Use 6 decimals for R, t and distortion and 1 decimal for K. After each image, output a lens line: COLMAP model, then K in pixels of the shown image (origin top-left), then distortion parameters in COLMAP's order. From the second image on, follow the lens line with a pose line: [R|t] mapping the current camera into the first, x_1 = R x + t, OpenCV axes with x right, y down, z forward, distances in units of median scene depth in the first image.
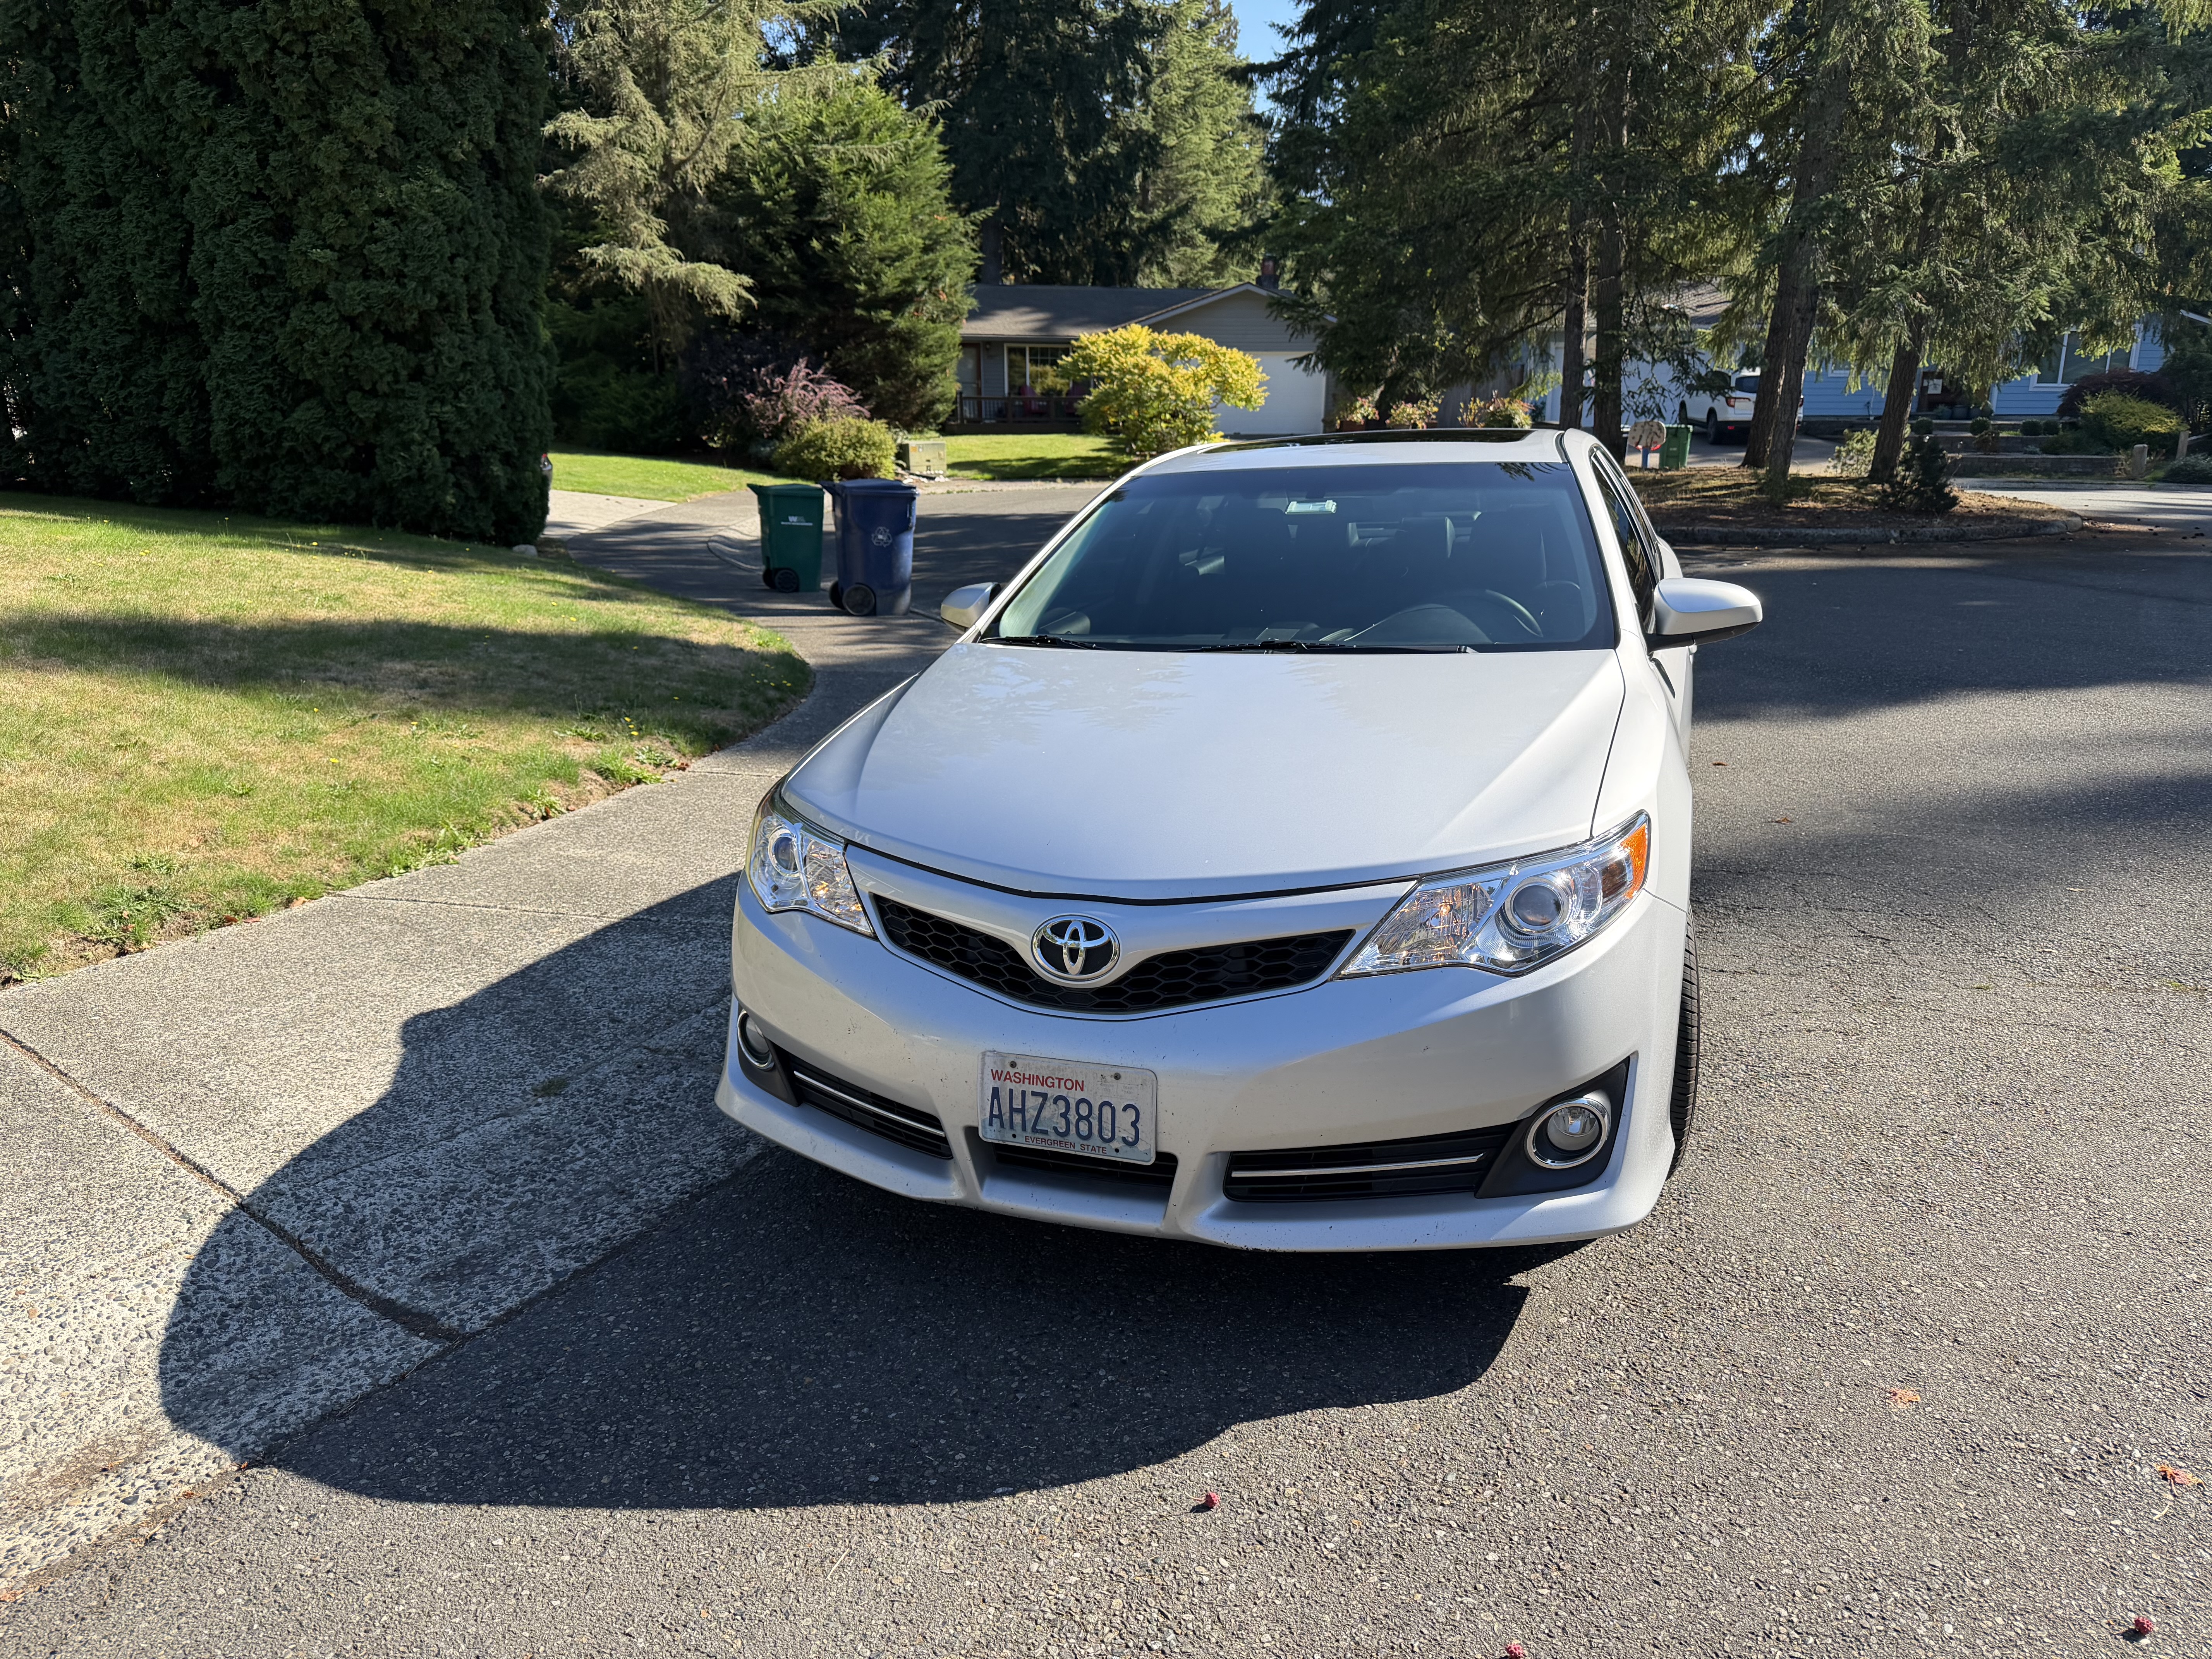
lens RADIAL K [[1559.1, 0, 1106.2], [0, 1559.1, 827.1], [0, 0, 1]] dist [0.036520, -0.005747]
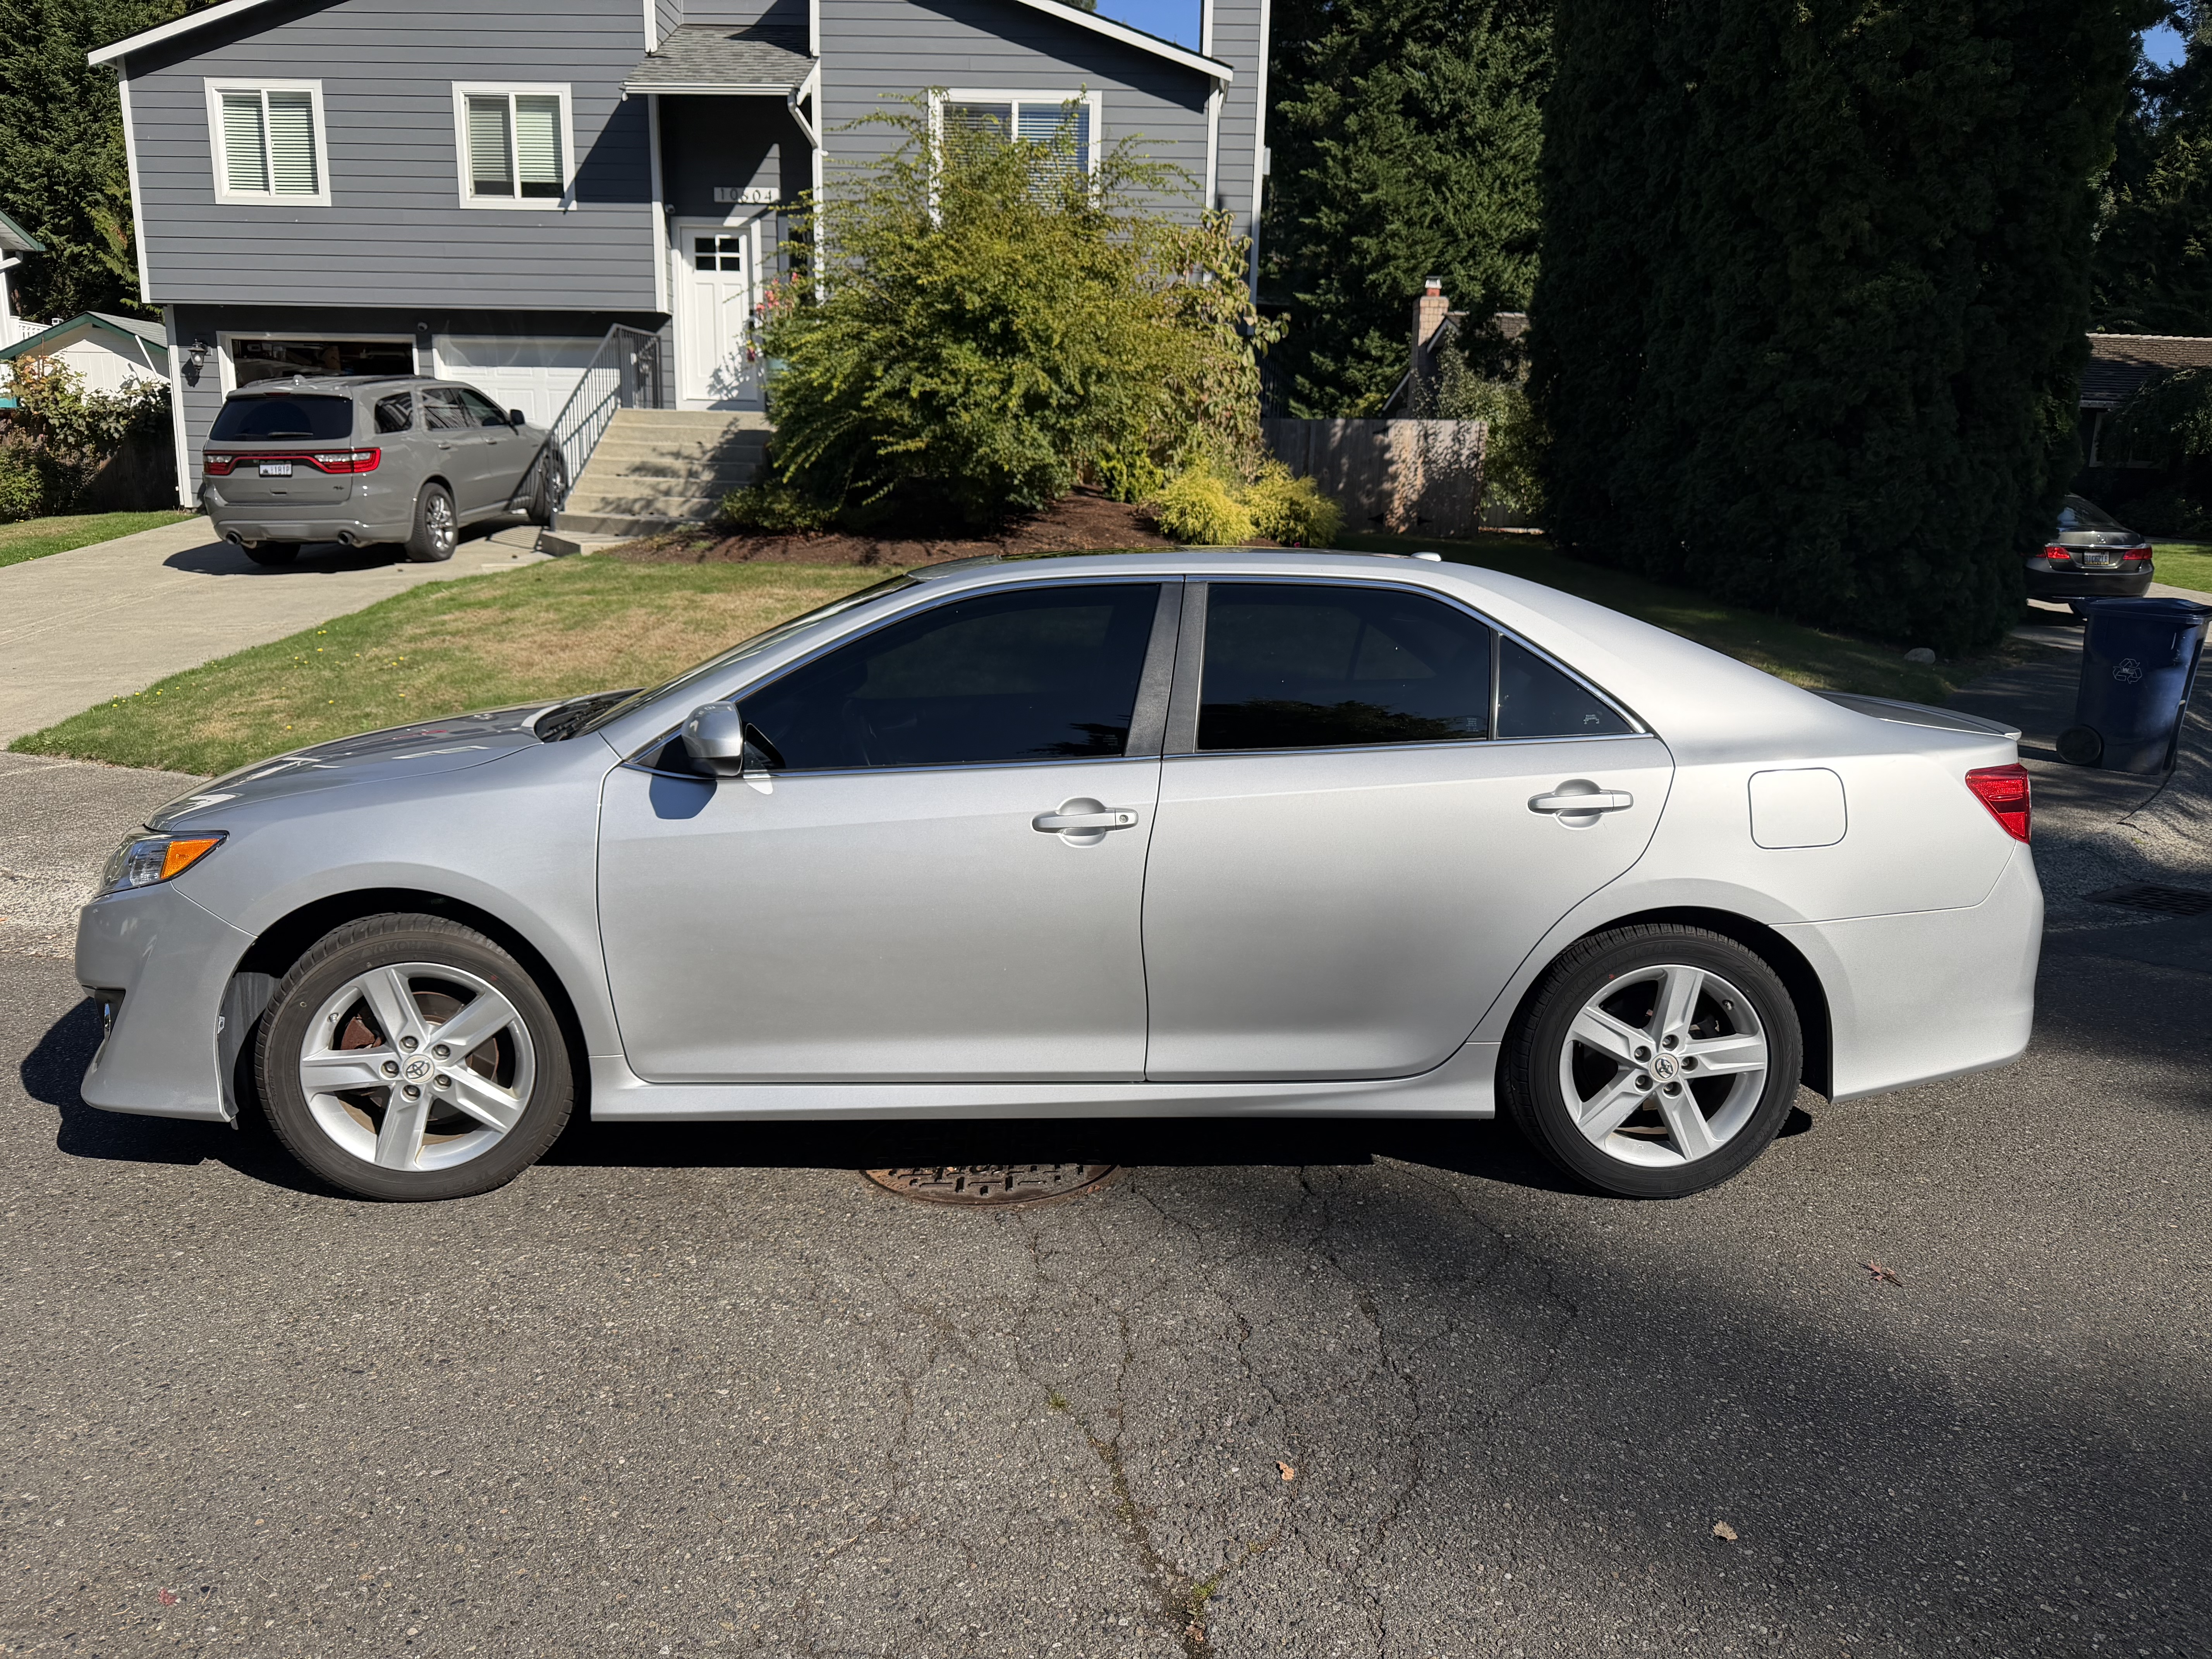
lens RADIAL K [[1559.1, 0, 1104.6], [0, 1559.1, 827.8], [0, 0, 1]] dist [0.036520, -0.005747]
pose [[0.455857, 0.207409, -0.865549, 0.264455], [-0.253531, 0.962442, 0.097100, -0.048427], [0.853180, 0.175180, 0.491320, 0.155384]]
